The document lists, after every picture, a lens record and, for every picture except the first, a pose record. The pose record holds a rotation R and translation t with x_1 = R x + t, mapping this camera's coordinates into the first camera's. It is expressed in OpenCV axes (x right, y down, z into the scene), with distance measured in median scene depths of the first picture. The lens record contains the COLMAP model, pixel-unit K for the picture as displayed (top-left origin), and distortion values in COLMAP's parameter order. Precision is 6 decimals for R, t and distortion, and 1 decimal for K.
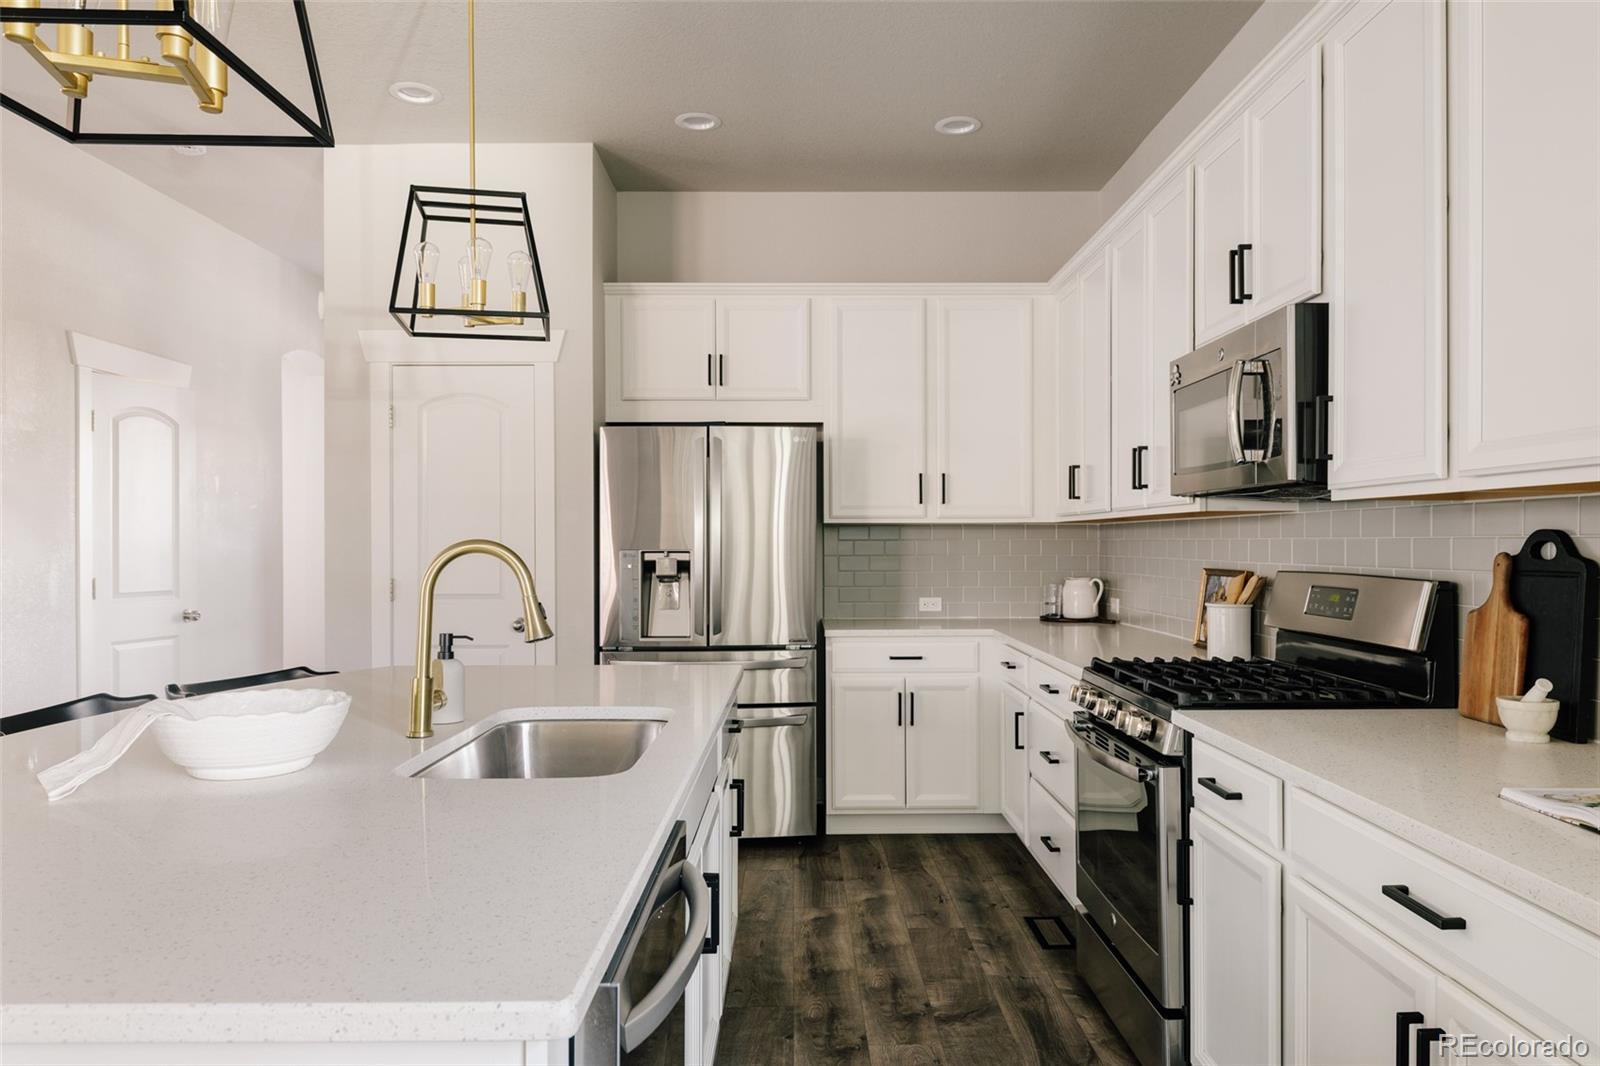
lens RADIAL K [[1071.7, 0, 803.9], [0, 1071.7, 538.9], [0, 0, 1]] dist [0.005527, -0.009681]
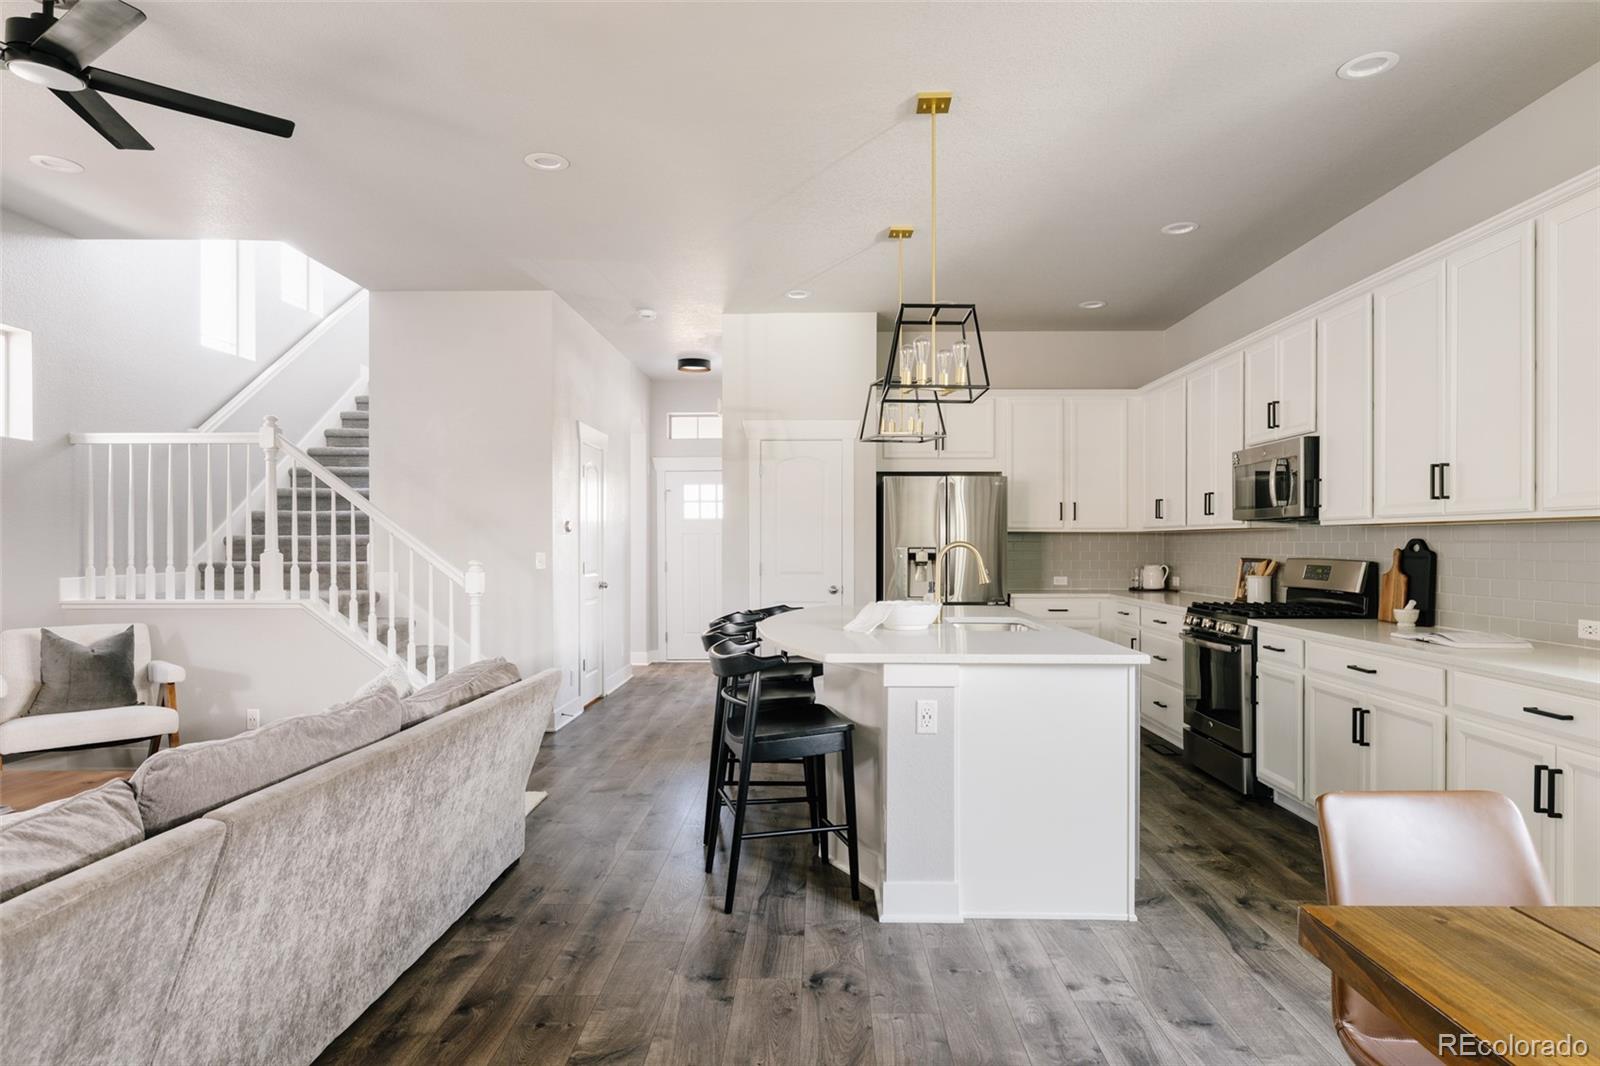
lens RADIAL K [[923.4, 0, 796.2], [0, 923.4, 539.5], [0, 0, 1]] dist [0.000137, 0.003485]
pose [[0.999598, 0.003557, -0.028122, -0.505166], [-0.003568, 0.999994, -0.000334, -0.001190], [0.028120, 0.000434, 0.999604, -0.882681]]
